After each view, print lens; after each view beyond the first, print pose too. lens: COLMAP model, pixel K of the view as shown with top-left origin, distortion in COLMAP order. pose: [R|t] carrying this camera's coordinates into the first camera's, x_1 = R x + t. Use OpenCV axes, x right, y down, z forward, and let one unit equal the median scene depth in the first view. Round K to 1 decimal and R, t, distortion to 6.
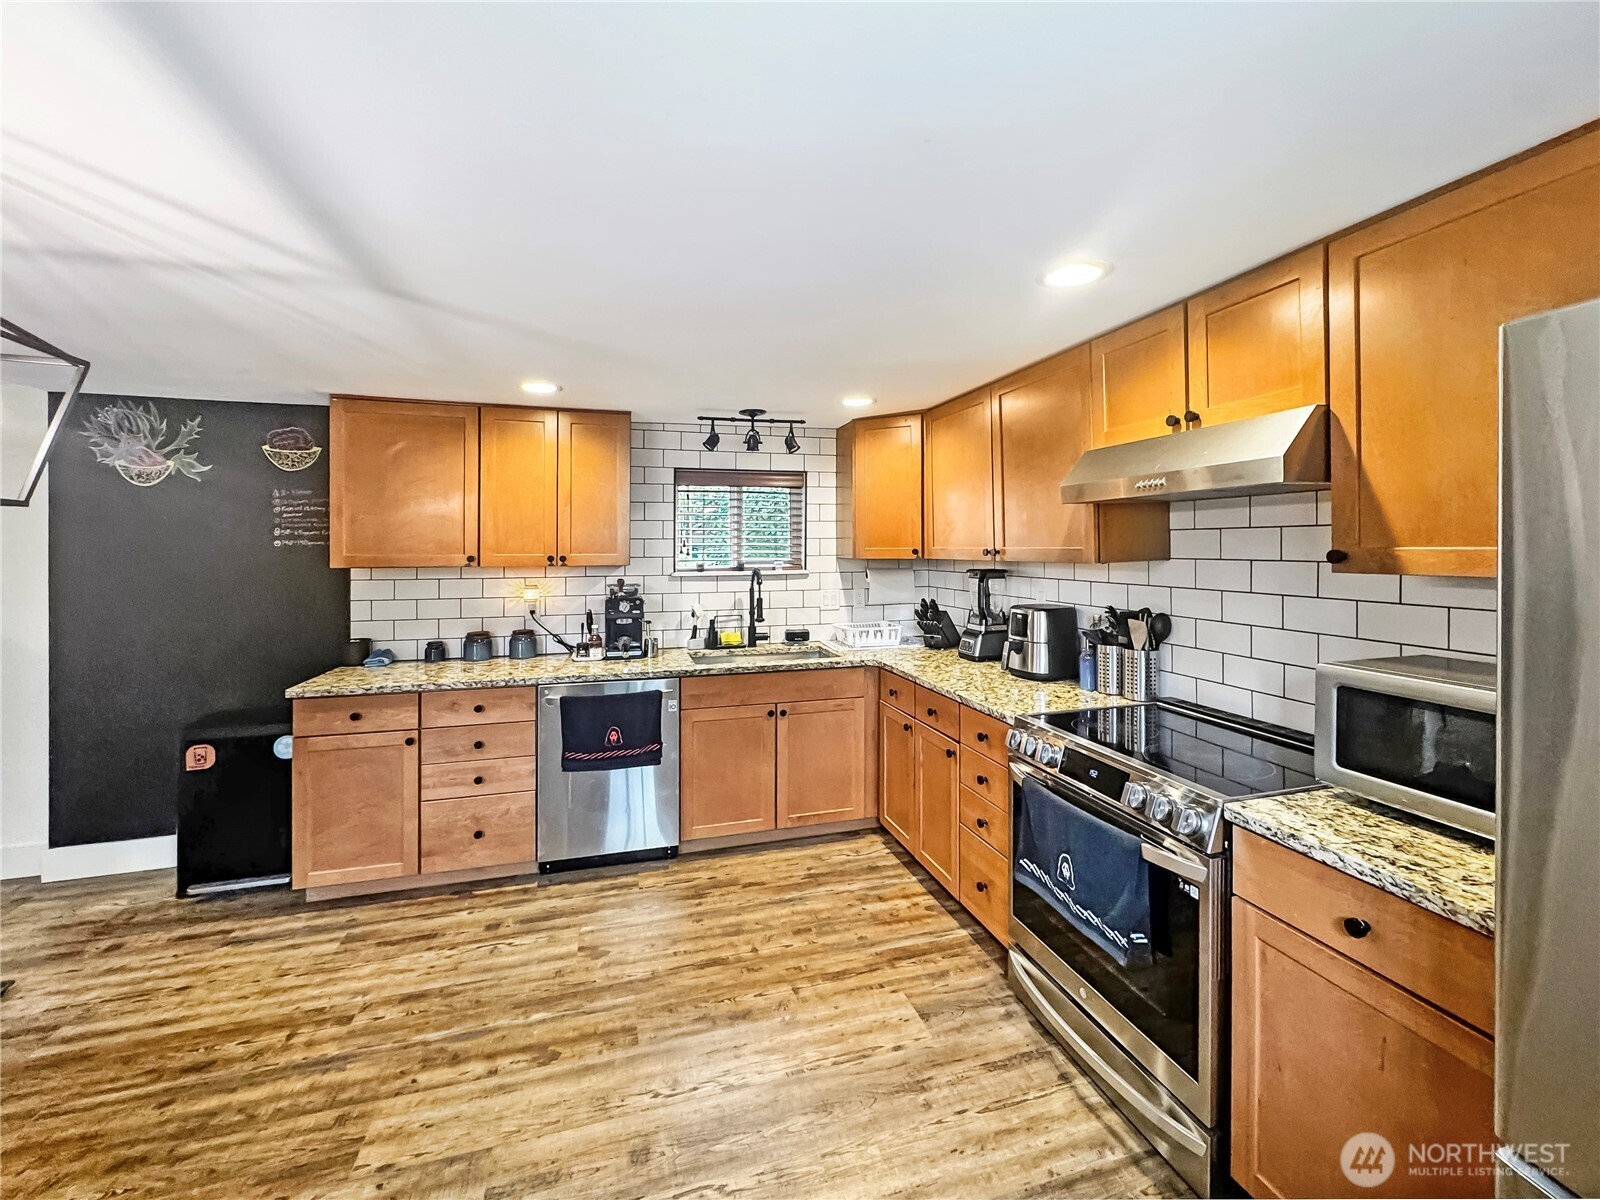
lens RADIAL K [[668.2, 0, 803.2], [0, 668.2, 552.1], [0, 0, 1]] dist [-0.001622, 0.000515]
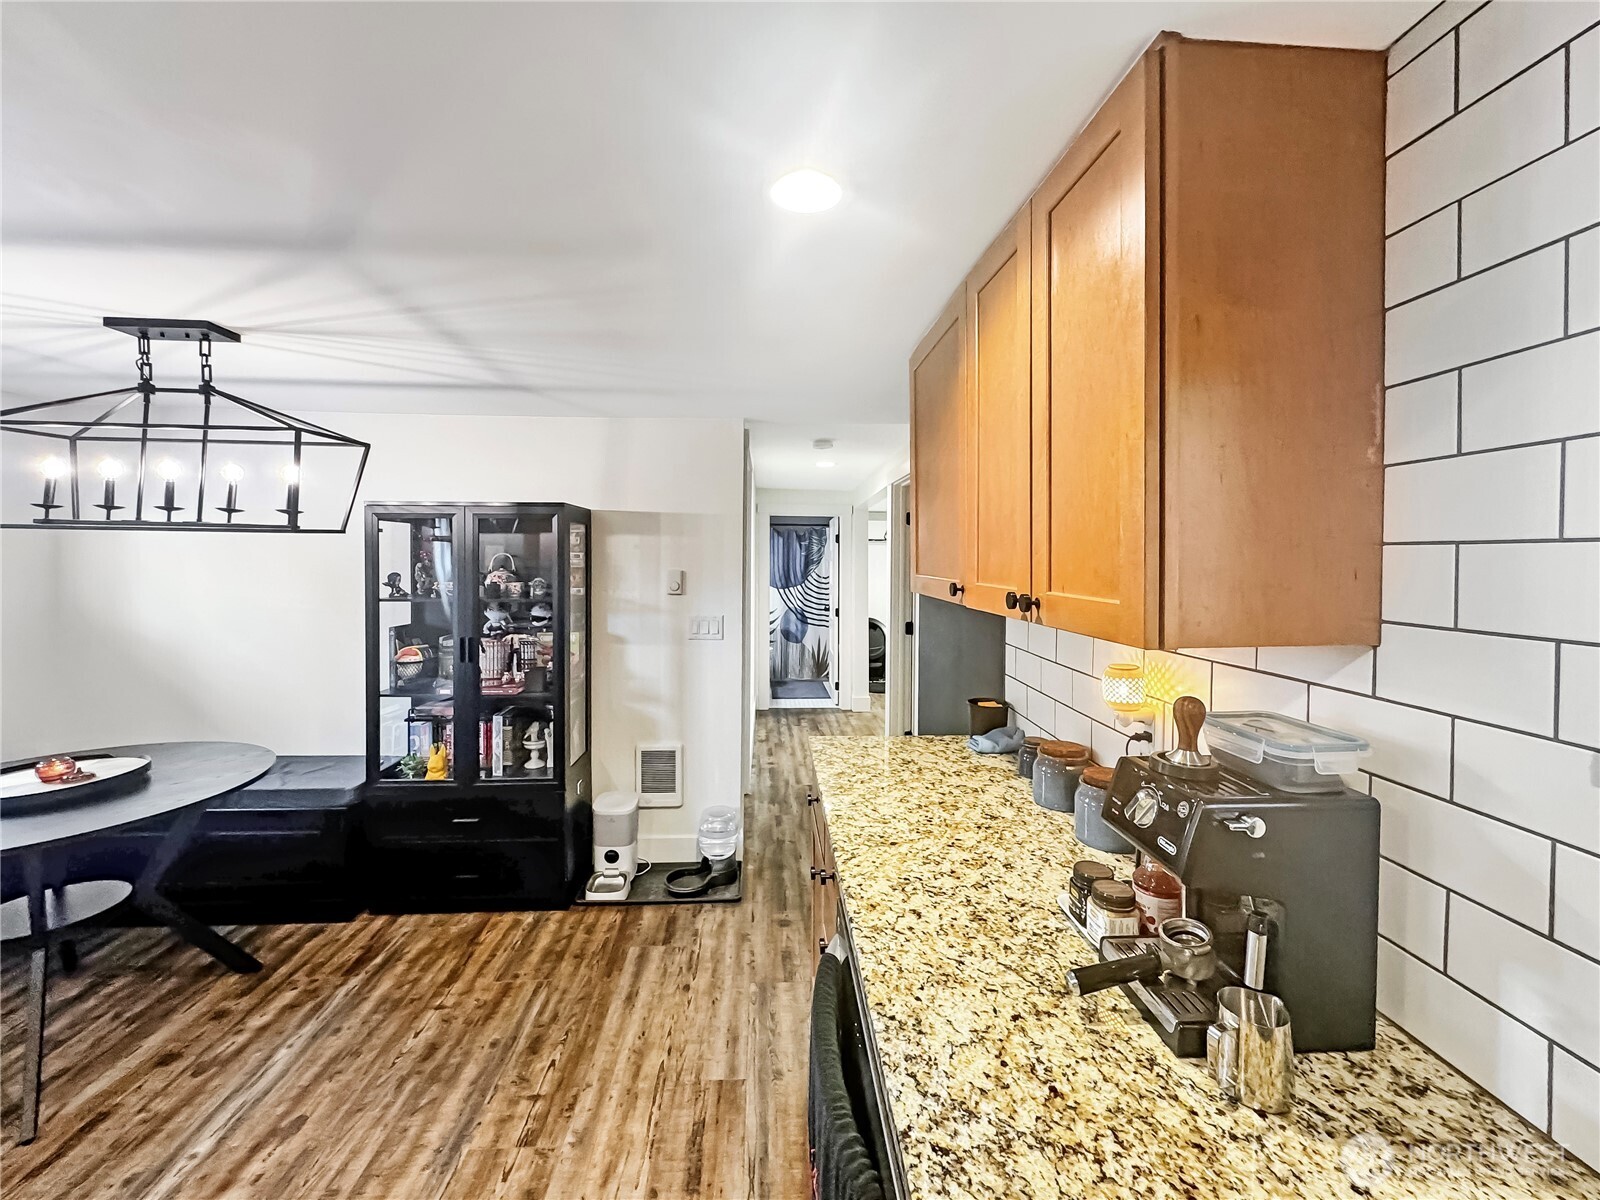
lens RADIAL K [[655.9, 0, 802.3], [0, 655.9, 566.2], [0, 0, 1]] dist [-0.000848, -0.000313]
pose [[-0.227014, 0.014466, -0.973784, 0.008849], [-0.014530, 0.999728, 0.018239, -0.016984], [0.973783, 0.018289, -0.226742, 1.114729]]
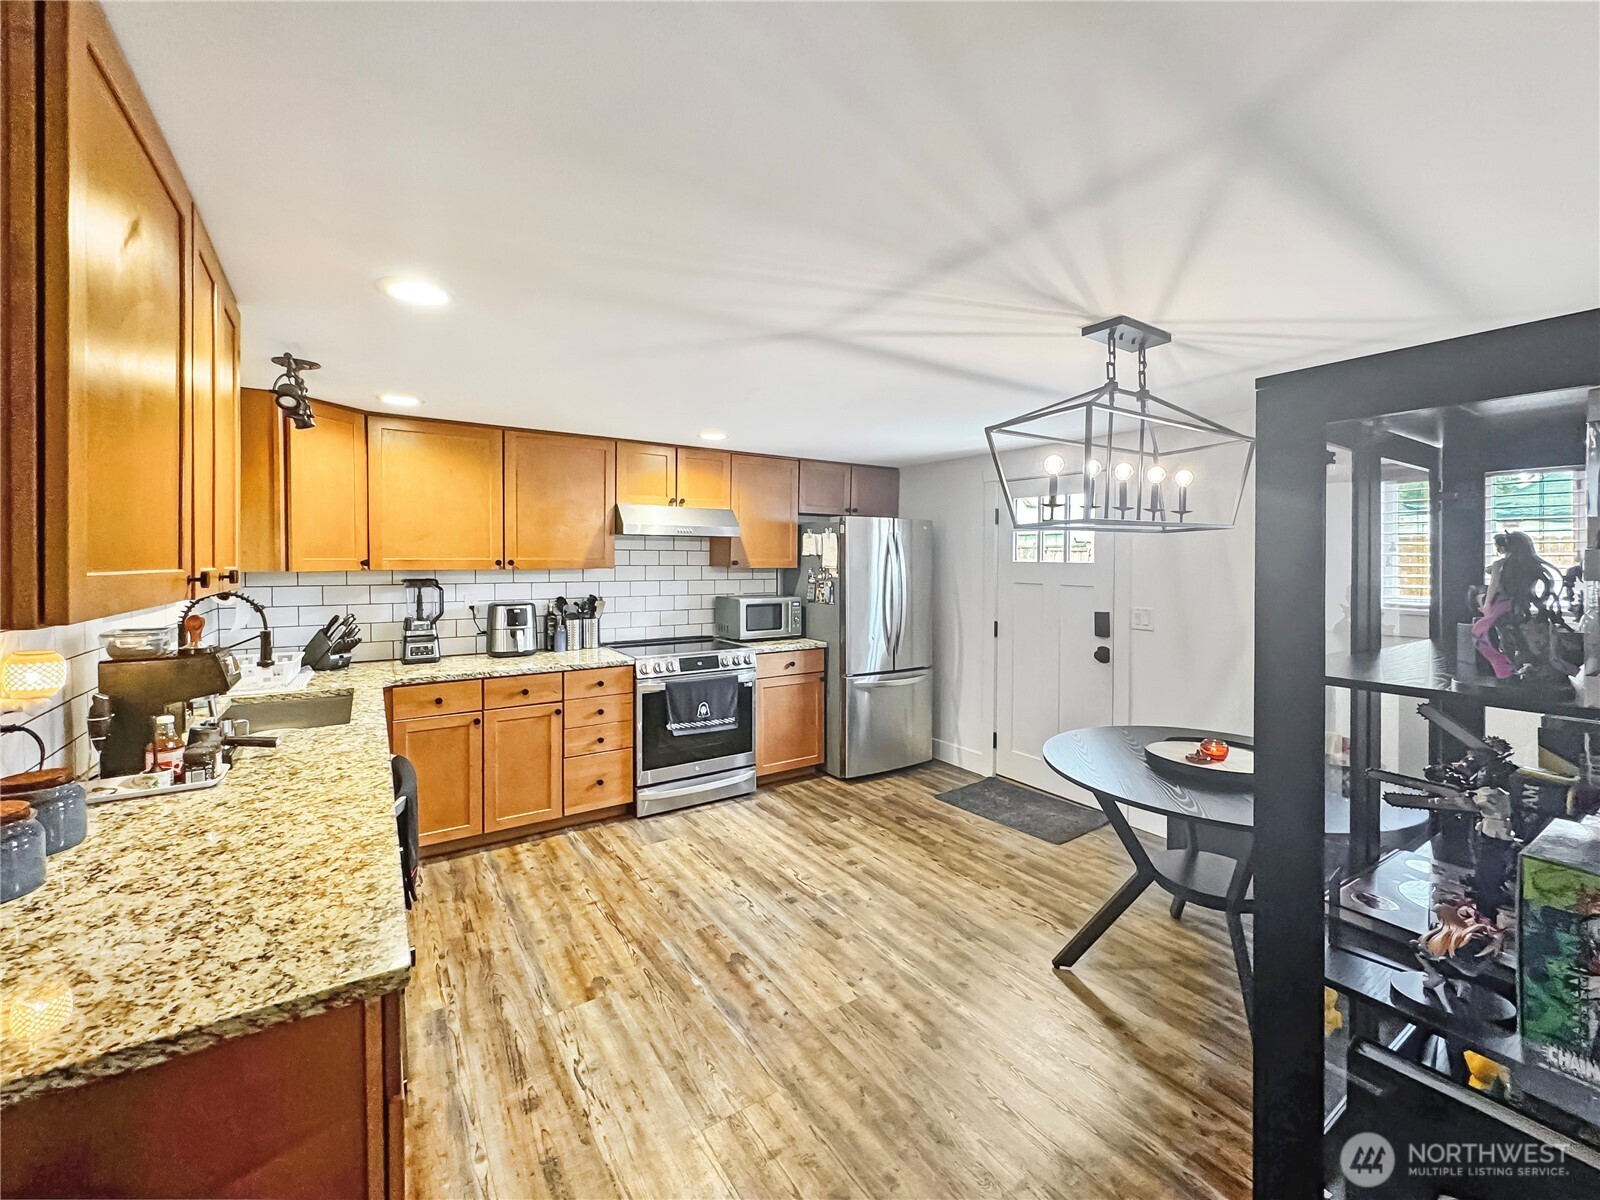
lens RADIAL K [[649.1, 0, 803.9], [0, 649.1, 568.2], [0, 0, 1]] dist [-0.008851, -0.000170]
pose [[-0.305710, -0.007056, 0.952098, -1.096750], [0.008272, 0.999915, 0.010066, 0.002626], [-0.952089, 0.010953, -0.305626, 0.862740]]
